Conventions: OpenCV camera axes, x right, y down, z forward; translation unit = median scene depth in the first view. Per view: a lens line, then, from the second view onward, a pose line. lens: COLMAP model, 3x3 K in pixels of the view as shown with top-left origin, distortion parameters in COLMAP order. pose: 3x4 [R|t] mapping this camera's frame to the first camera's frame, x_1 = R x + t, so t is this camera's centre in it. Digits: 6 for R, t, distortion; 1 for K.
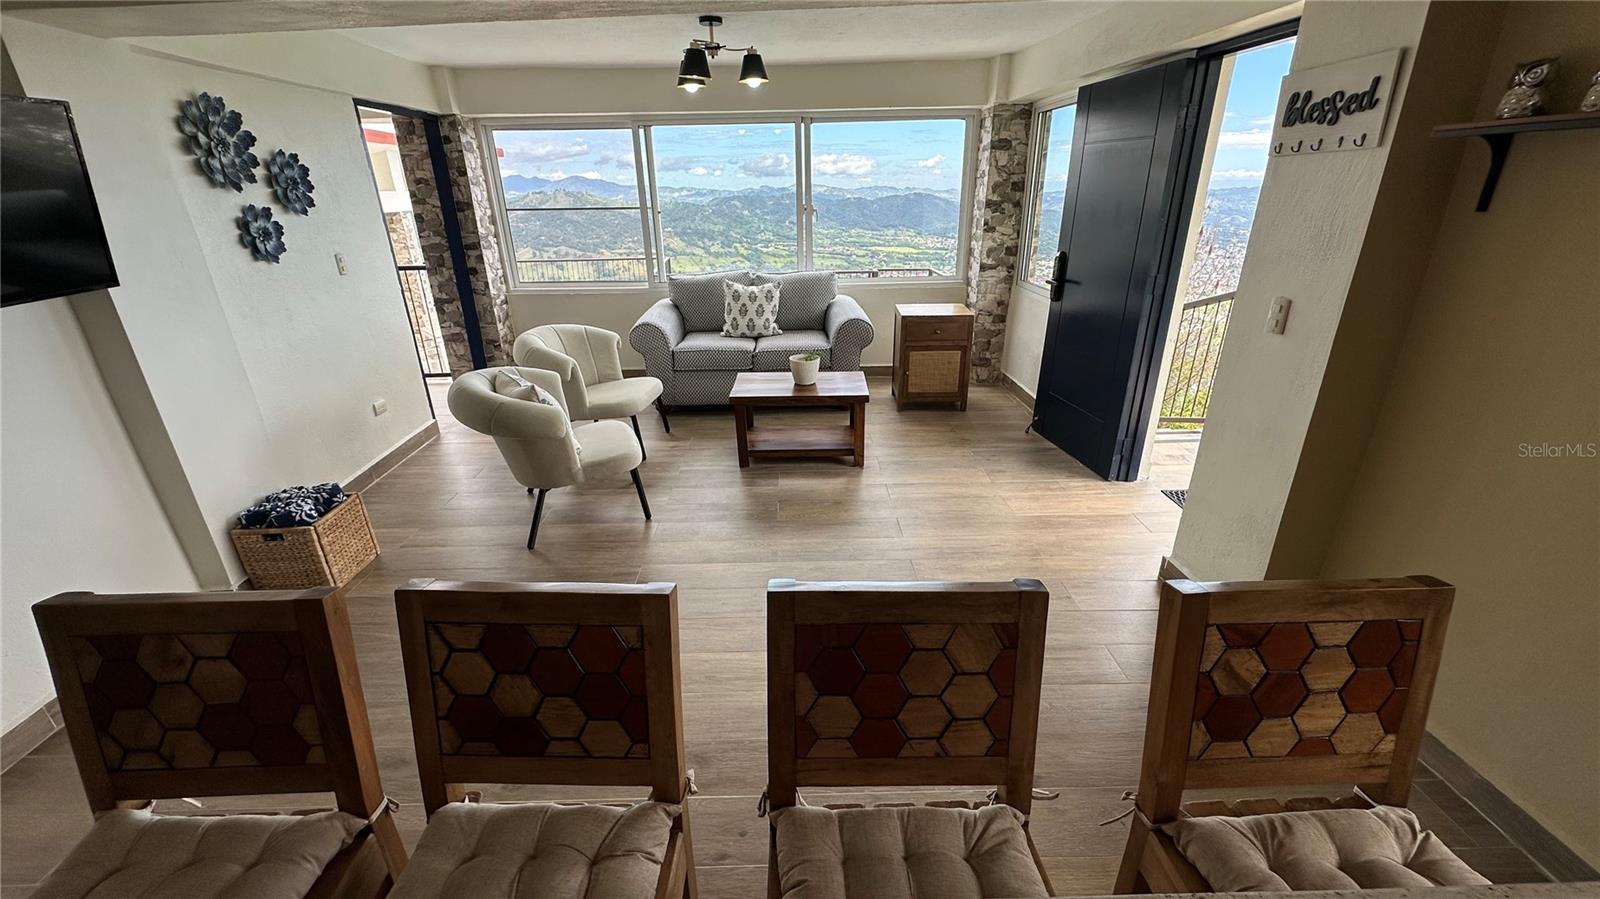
lens RADIAL K [[636.8, 0, 799.9], [0, 636.8, 453.7], [0, 0, 1]] dist [-0.003618, 0.000228]
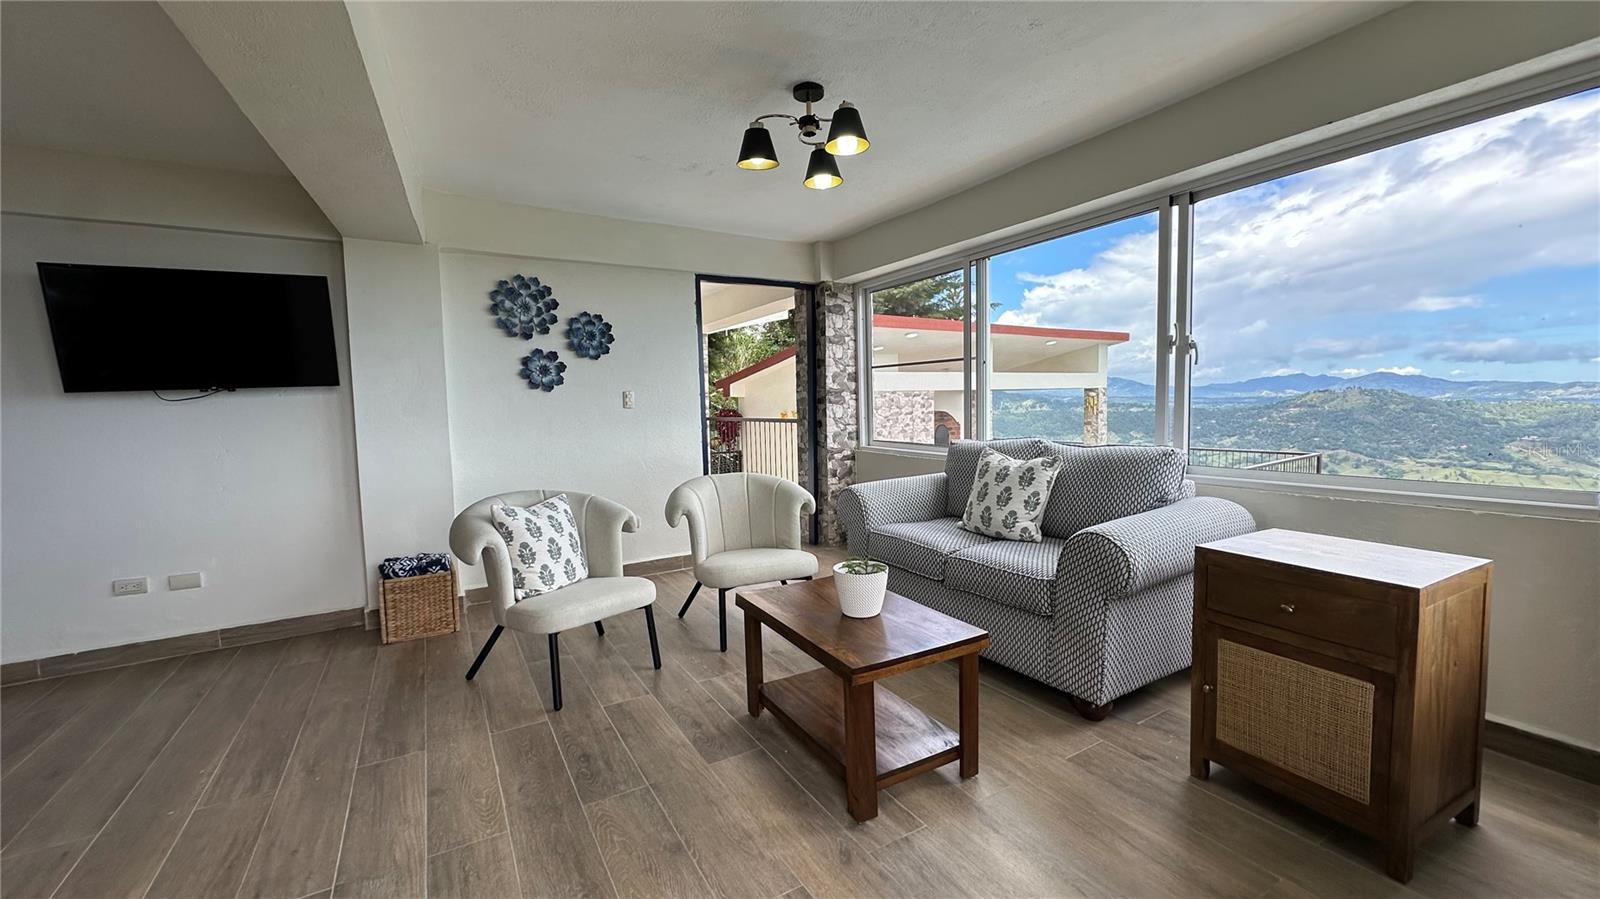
lens RADIAL K [[636.8, 0, 799.9], [0, 636.8, 453.7], [0, 0, 1]] dist [-0.003618, 0.000228]
pose [[0.493149, 0.075753, -0.866641, 0.367964], [-0.323380, 0.940779, -0.101781, -0.137902], [0.807607, 0.330448, 0.488441, 0.528210]]
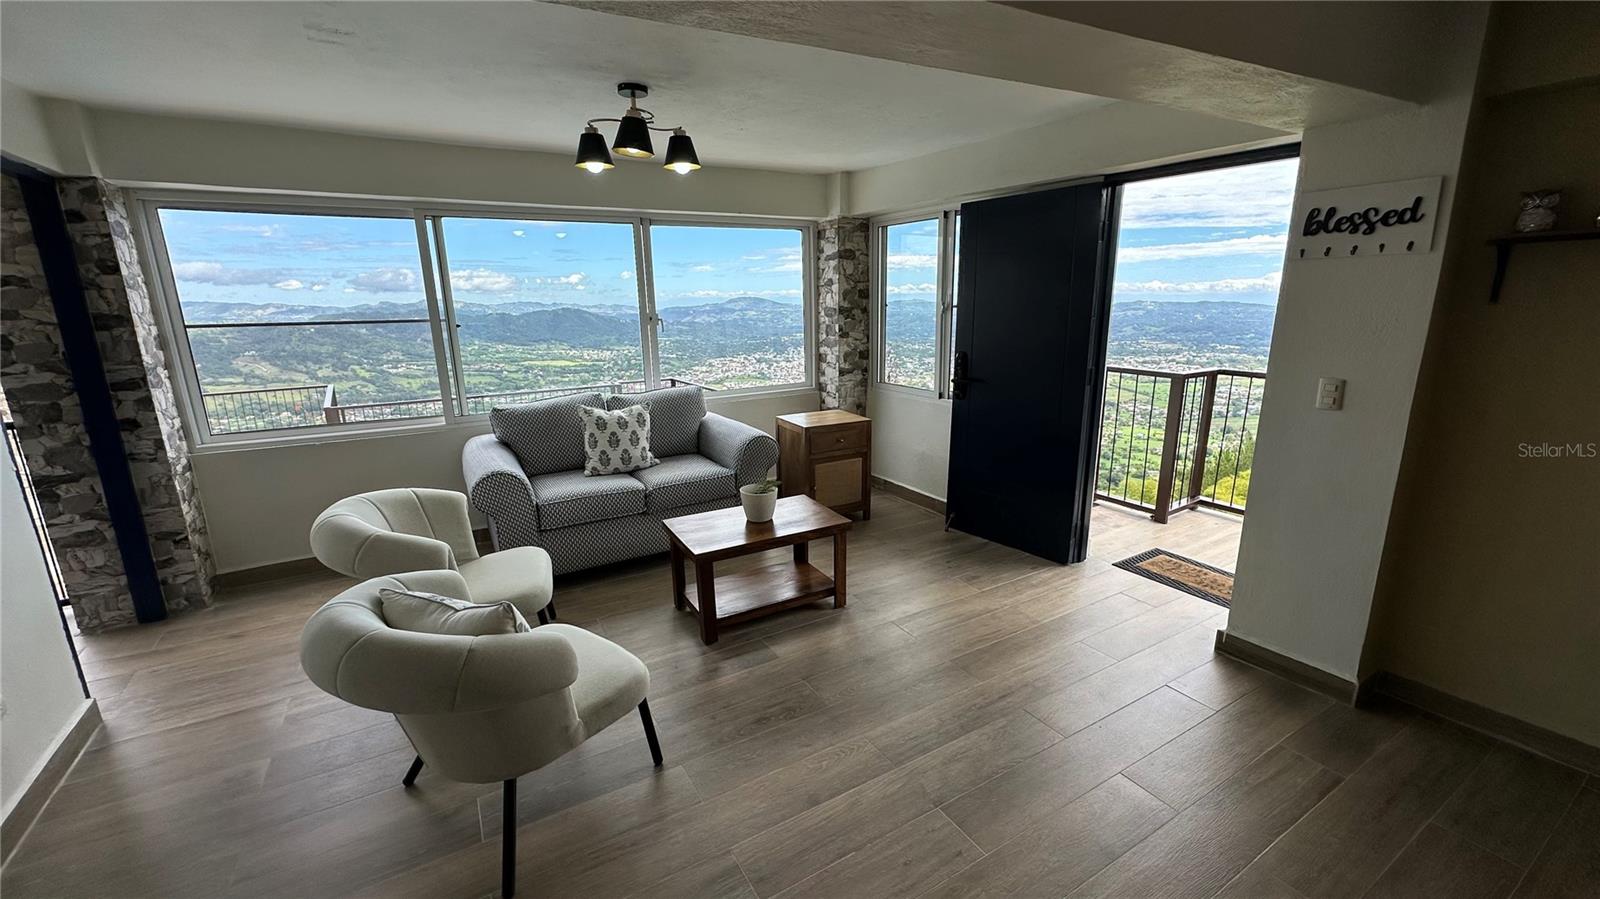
lens RADIAL K [[636.8, 0, 799.9], [0, 636.8, 453.7], [0, 0, 1]] dist [-0.003618, 0.000228]
pose [[0.869022, -0.116236, 0.480926, -0.270154], [0.192962, 0.974665, -0.113109, -0.074543], [-0.455594, 0.191095, 0.869435, 0.207651]]
